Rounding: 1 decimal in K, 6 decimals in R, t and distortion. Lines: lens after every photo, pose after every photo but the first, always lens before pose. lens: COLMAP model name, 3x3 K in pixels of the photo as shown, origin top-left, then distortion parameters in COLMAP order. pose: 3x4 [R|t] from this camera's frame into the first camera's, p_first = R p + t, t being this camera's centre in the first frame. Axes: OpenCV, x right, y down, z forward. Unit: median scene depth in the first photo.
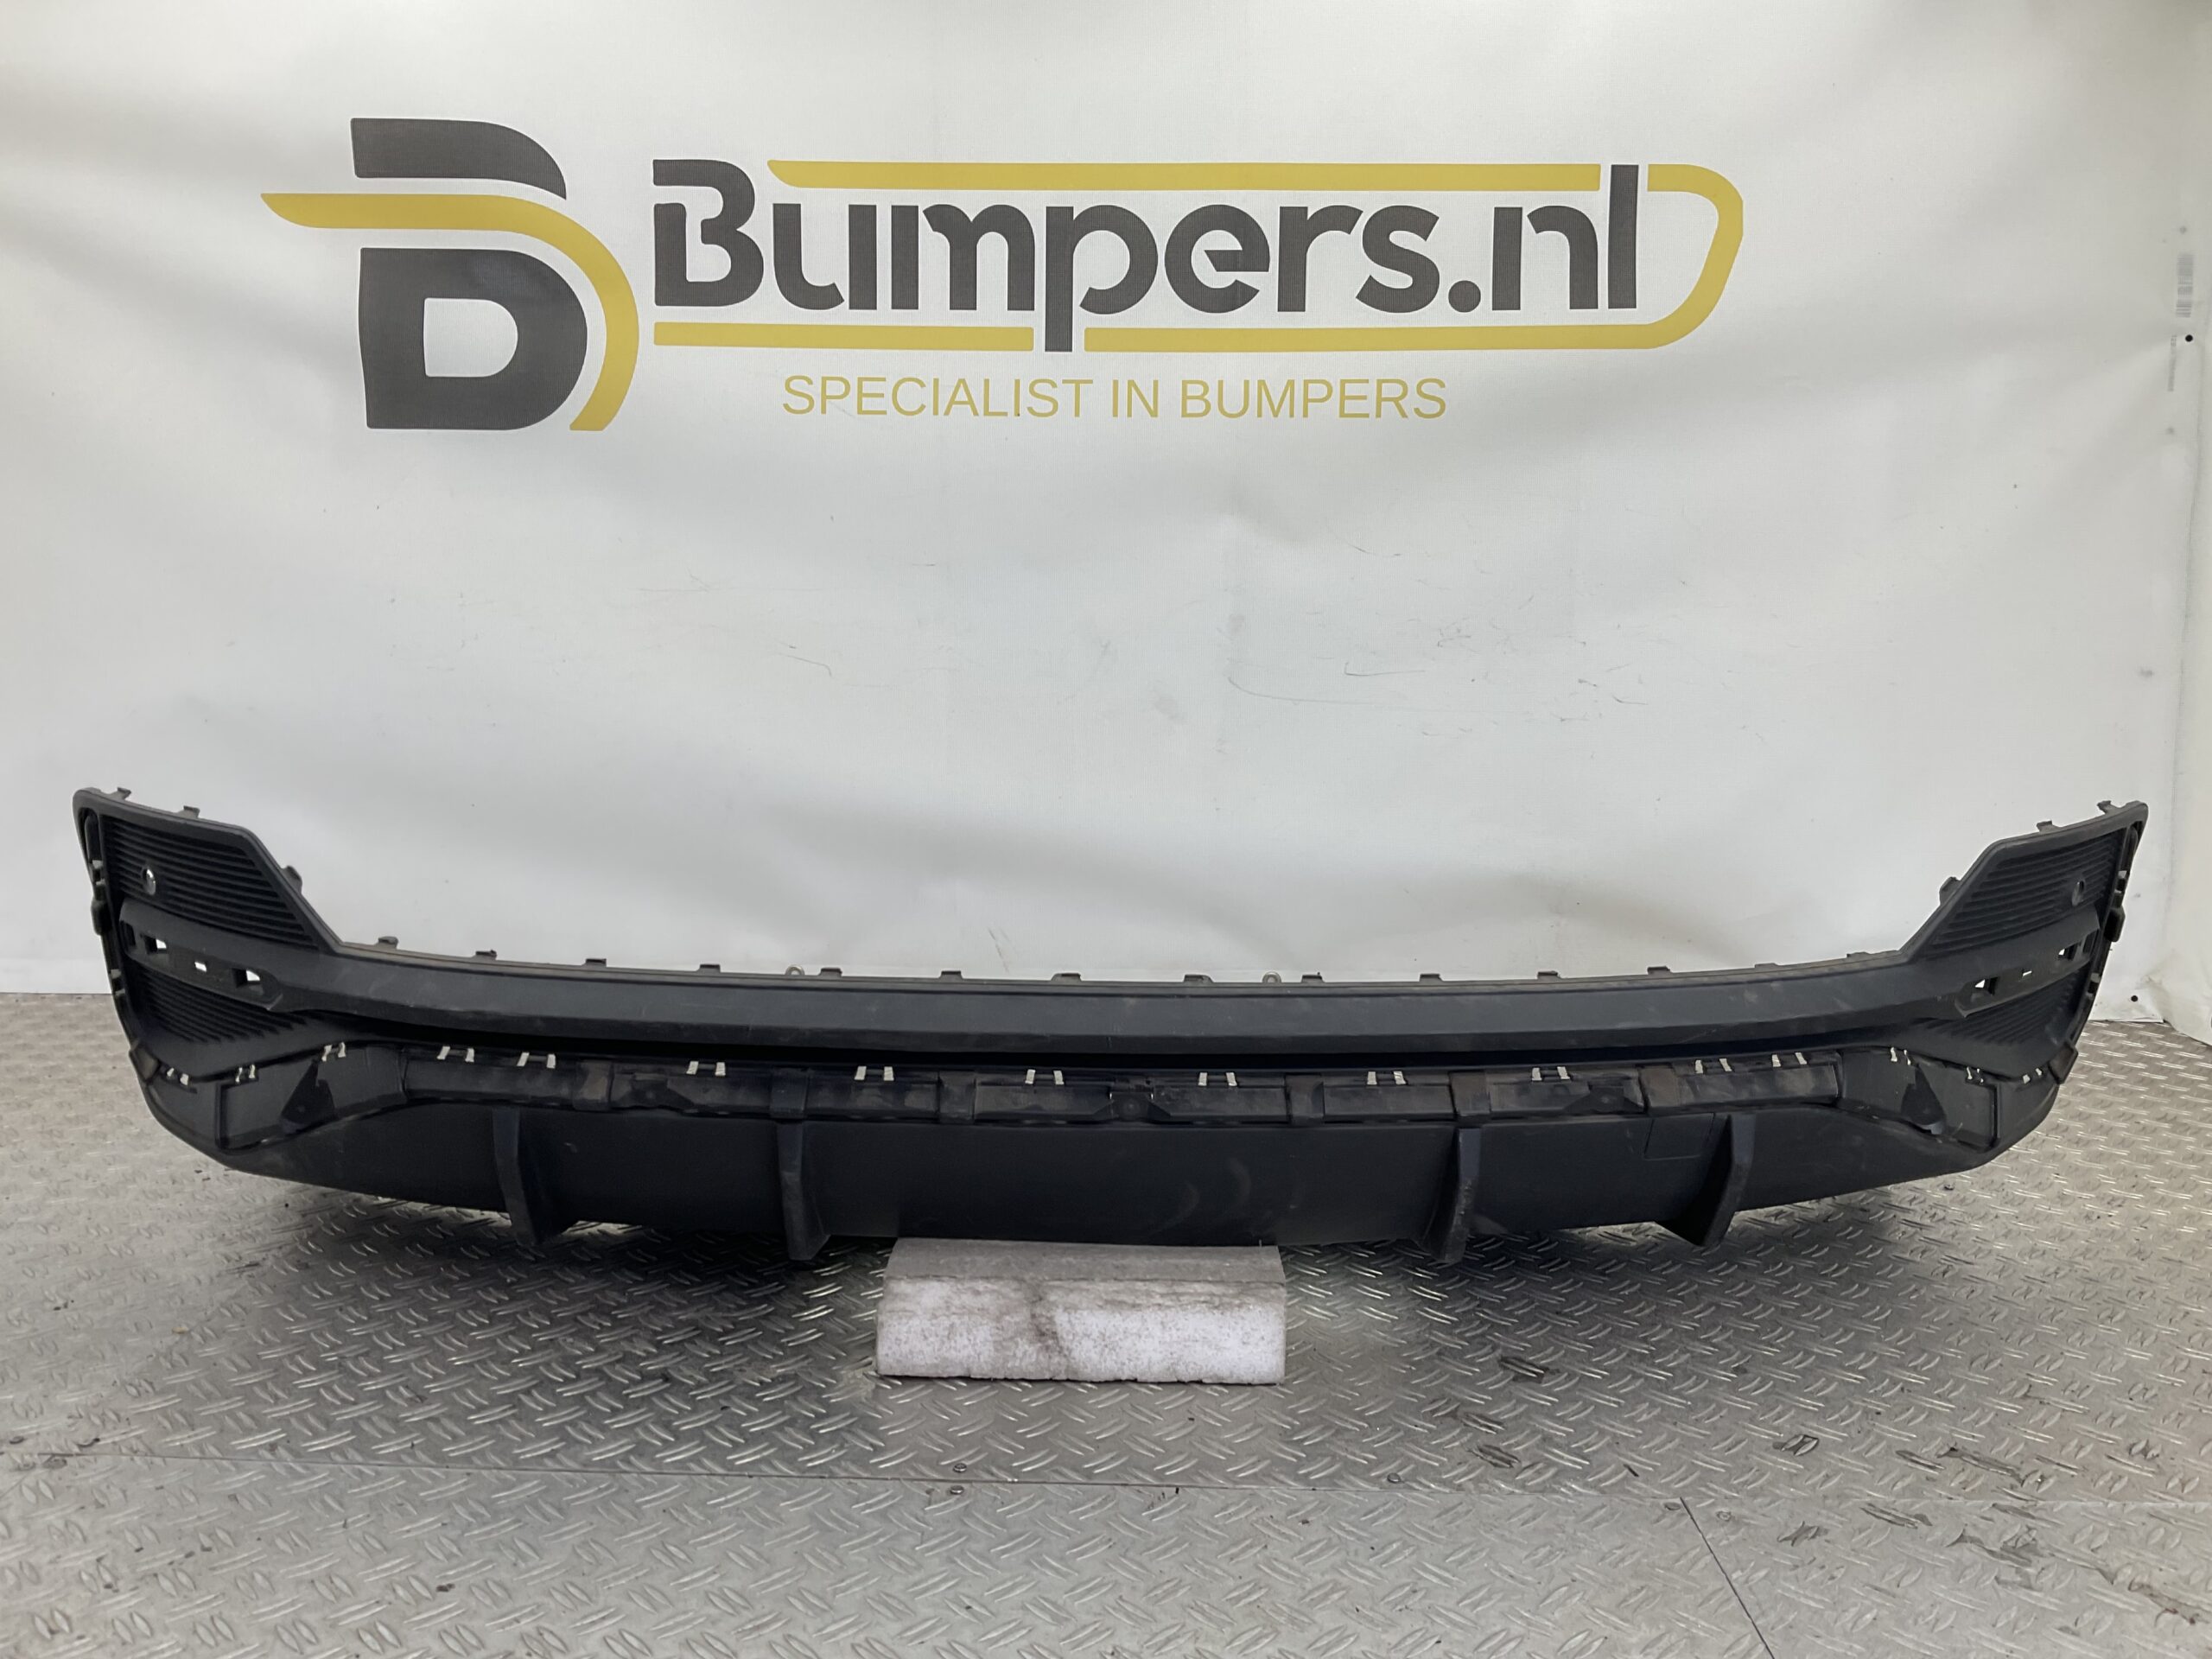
lens RADIAL K [[1726.8, 0, 1103.6], [0, 1726.8, 758.5], [0, 0, 1]] dist [0.096343, -0.106232]
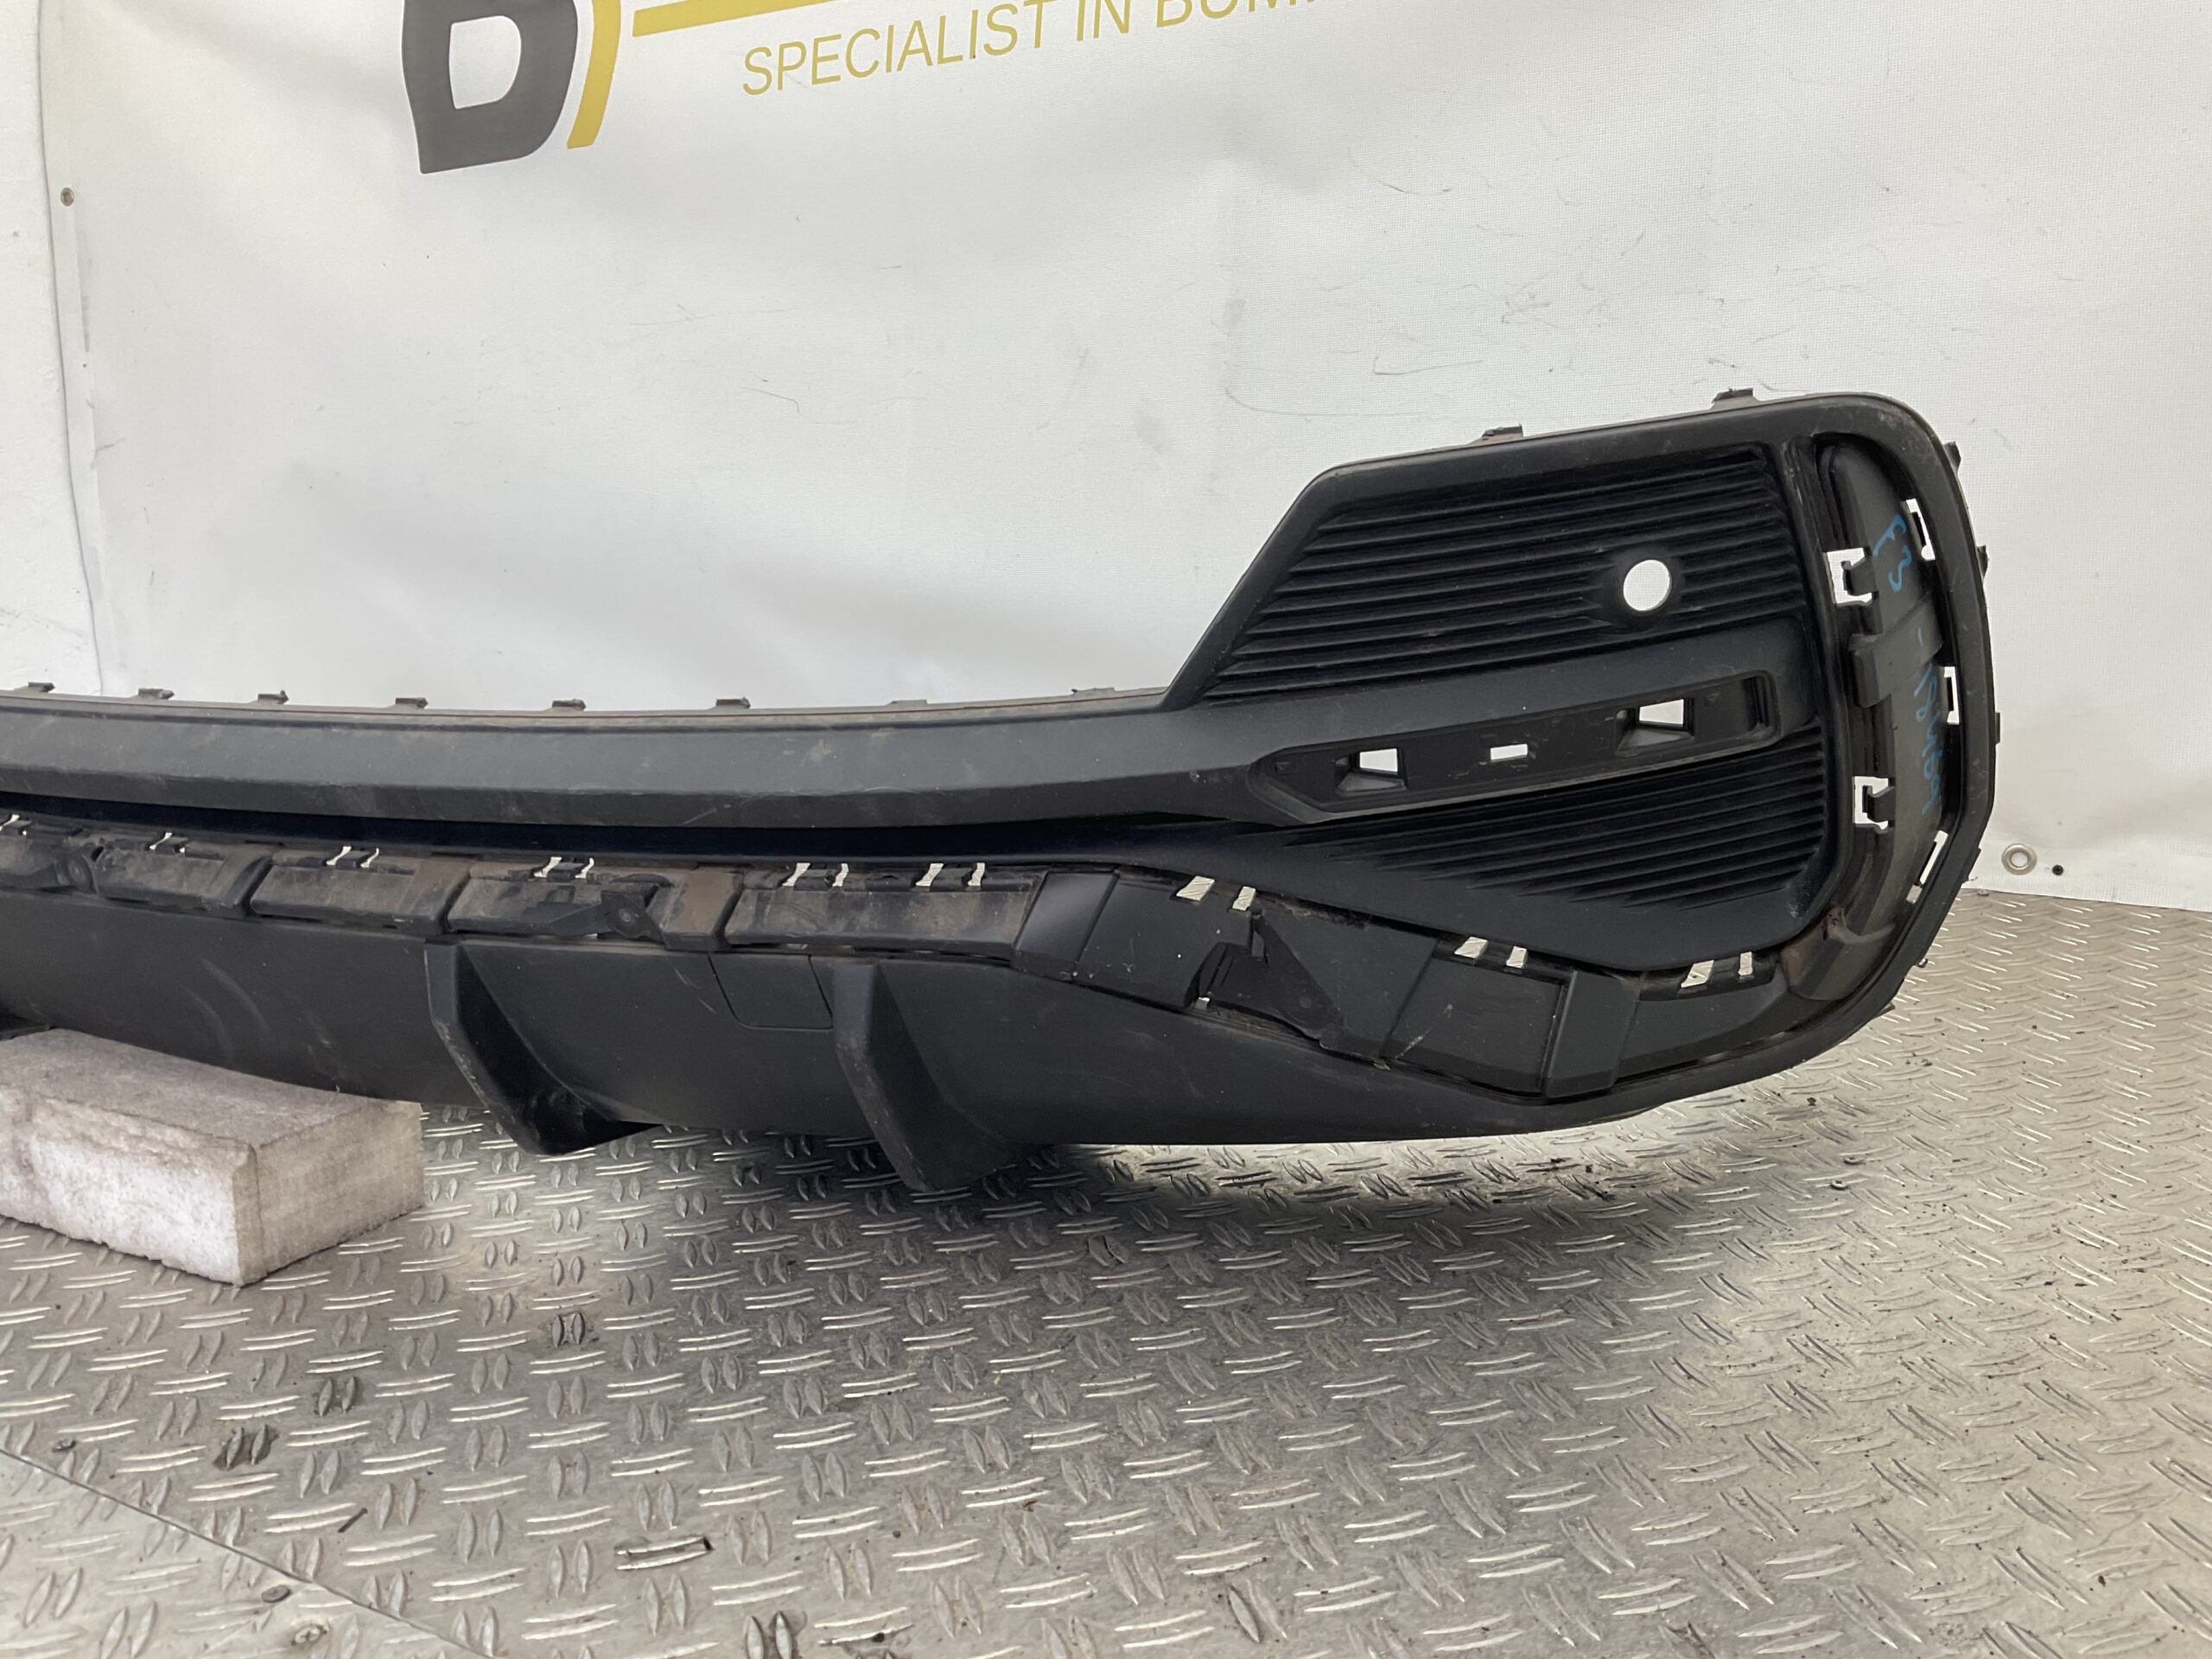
lens RADIAL K [[1844.8, 0, 1099.9], [0, 1844.8, 725.1], [0, 0, 1]] dist [0.091268, -0.155135]
pose [[0.875200, 0.033041, -0.482632, 0.408463], [-0.007389, 0.998461, 0.054955, 0.052083], [0.483705, -0.044531, 0.874098, 0.291271]]
